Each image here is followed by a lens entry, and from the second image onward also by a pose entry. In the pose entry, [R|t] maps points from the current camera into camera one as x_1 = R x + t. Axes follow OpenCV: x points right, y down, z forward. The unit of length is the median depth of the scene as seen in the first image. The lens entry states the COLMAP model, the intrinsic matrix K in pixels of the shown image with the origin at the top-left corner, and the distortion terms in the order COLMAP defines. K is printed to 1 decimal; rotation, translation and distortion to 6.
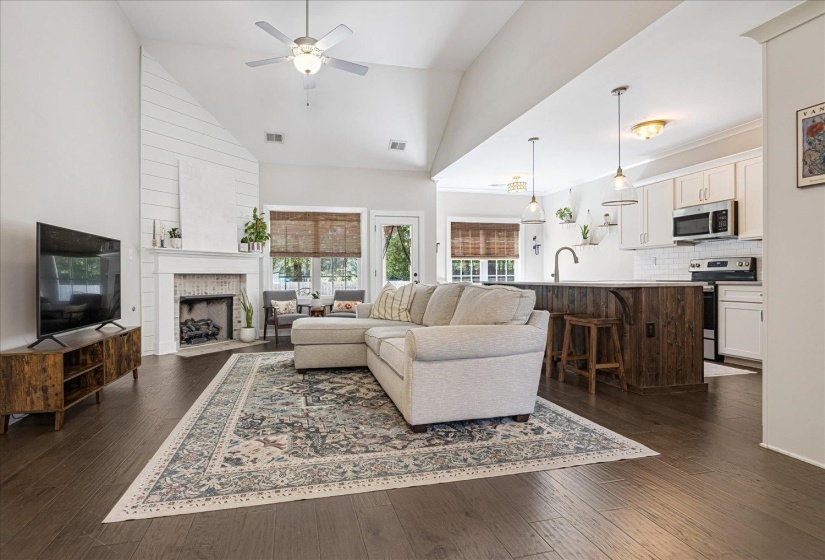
lens RADIAL K [[392.1, 0, 368.9], [0, 392.1, 281.9], [0, 0, 1]] dist [-0.001302, -0.000302]
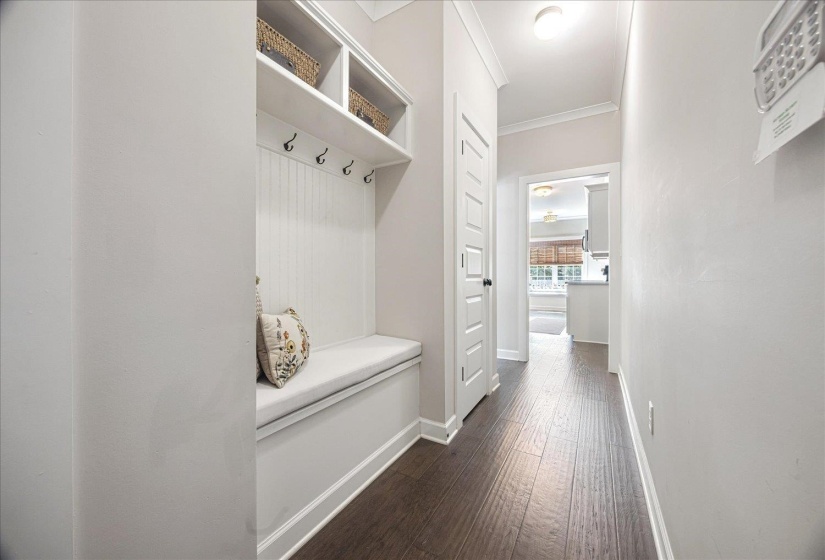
lens RADIAL K [[313.4, 0, 412.5], [0, 313.4, 280.0], [0, 0, 1]] dist [-0.001304, -0.000233]
pose [[0.746840, 0.013233, -0.664872, 0.789501], [-0.015919, 0.999871, 0.002019, 0.004881], [0.664813, 0.009077, 0.746955, -0.274710]]
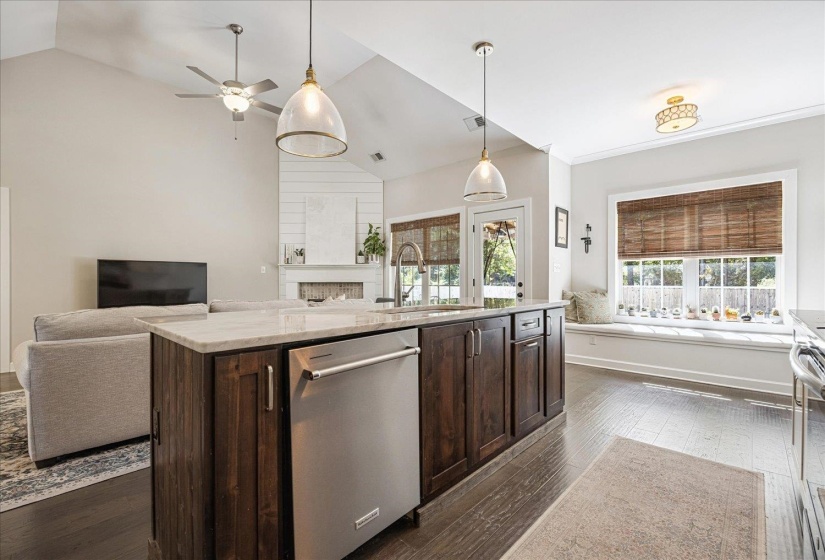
lens RADIAL K [[361.1, 0, 414.7], [0, 361.1, 280.6], [0, 0, 1]] dist [-0.012026, 0.000012]
pose [[0.585229, 0.008821, -0.810820, 0.557571], [-0.008609, 0.999952, 0.004665, -0.027950], [0.810822, 0.004250, 0.585277, 0.440997]]
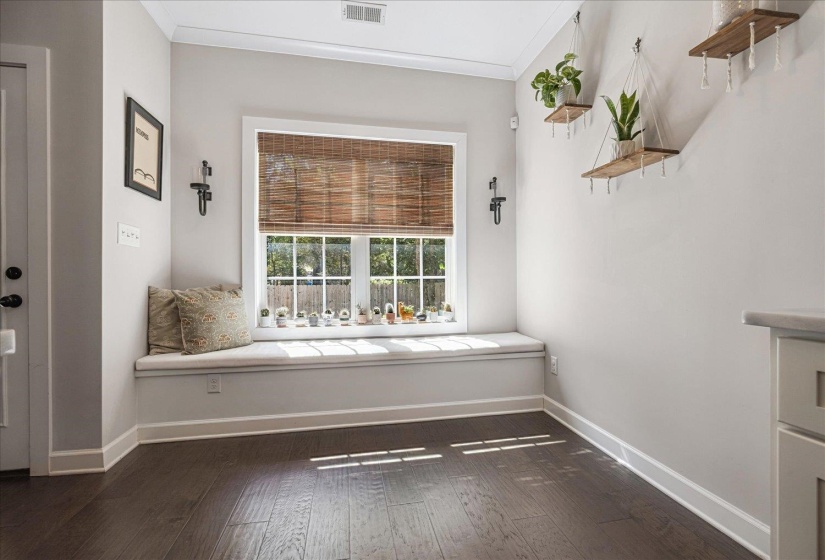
lens RADIAL K [[361.1, 0, 414.7], [0, 361.1, 280.6], [0, 0, 1]] dist [-0.012026, 0.000012]
pose [[0.999995, 0.003198, 0.000089, 0.404602], [-0.003198, 0.999989, -0.003422, -0.013811], [-0.000100, 0.003421, 0.999994, 0.749998]]
